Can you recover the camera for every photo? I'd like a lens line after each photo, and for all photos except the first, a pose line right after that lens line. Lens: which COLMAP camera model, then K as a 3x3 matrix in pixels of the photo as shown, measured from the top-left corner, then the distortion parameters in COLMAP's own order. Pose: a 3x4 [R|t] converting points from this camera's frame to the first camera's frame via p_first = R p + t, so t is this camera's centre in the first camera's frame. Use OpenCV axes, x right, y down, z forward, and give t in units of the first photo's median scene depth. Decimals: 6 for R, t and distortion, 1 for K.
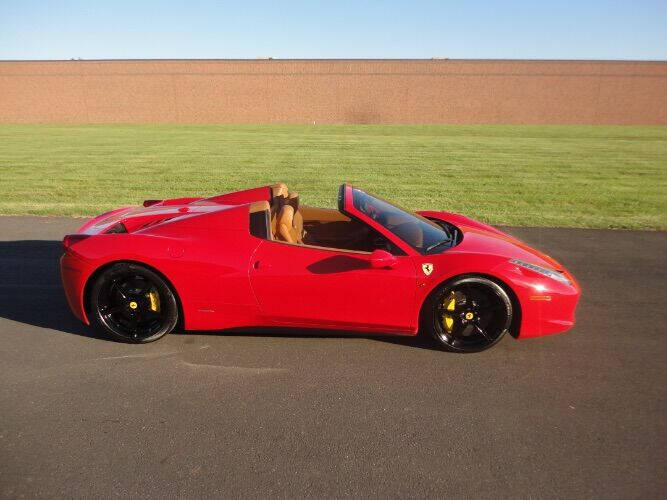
lens RADIAL K [[485.9, 0, 333.5], [0, 485.9, 250.0], [0, 0, 1]] dist [0.003882, 0.001388]
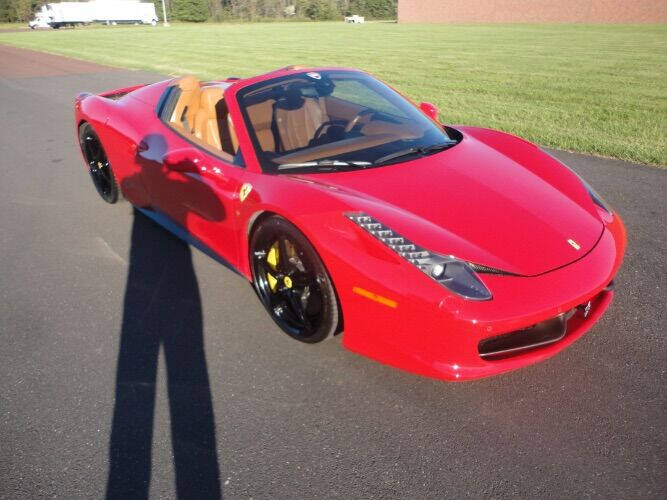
lens RADIAL K [[483.2, 0, 333.5], [0, 483.2, 250.0], [0, 0, 1]] dist [0.004088, -0.002792]
pose [[0.699905, 0.306831, -0.644971, 0.657315], [-0.187206, 0.950261, 0.248914, -0.065489], [0.689265, -0.053474, 0.722533, 0.544821]]
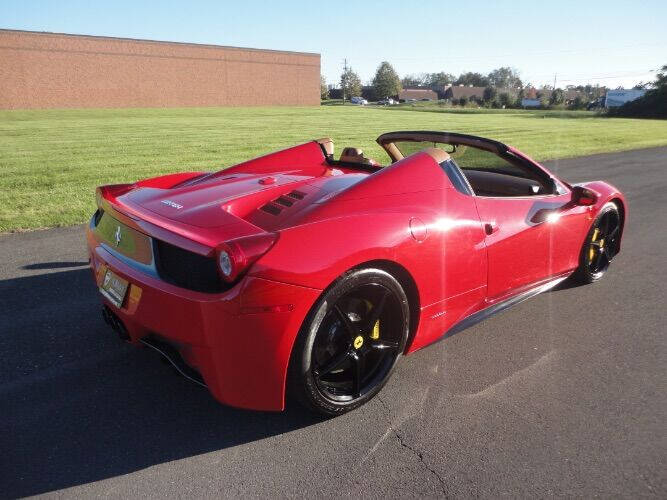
lens RADIAL K [[484.8, 0, 333.5], [0, 484.8, 250.0], [0, 0, 1]] dist [-0.000041, -0.003159]
pose [[0.732968, -0.205128, 0.648599, -0.730785], [0.188738, 0.977343, 0.095809, -0.047011], [-0.653556, 0.052191, 0.755076, 0.557601]]
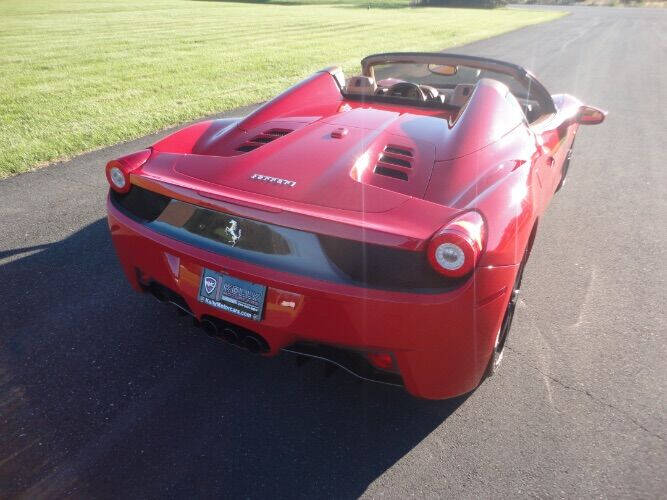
lens RADIAL K [[483.0, 0, 333.5], [0, 483.0, 250.0], [0, 0, 1]] dist [-0.002243, -0.001499]
pose [[0.439912, -0.434938, 0.785689, -0.857462], [0.250627, 0.899590, 0.357663, -0.175331], [-0.862359, 0.039575, 0.504748, 0.840616]]
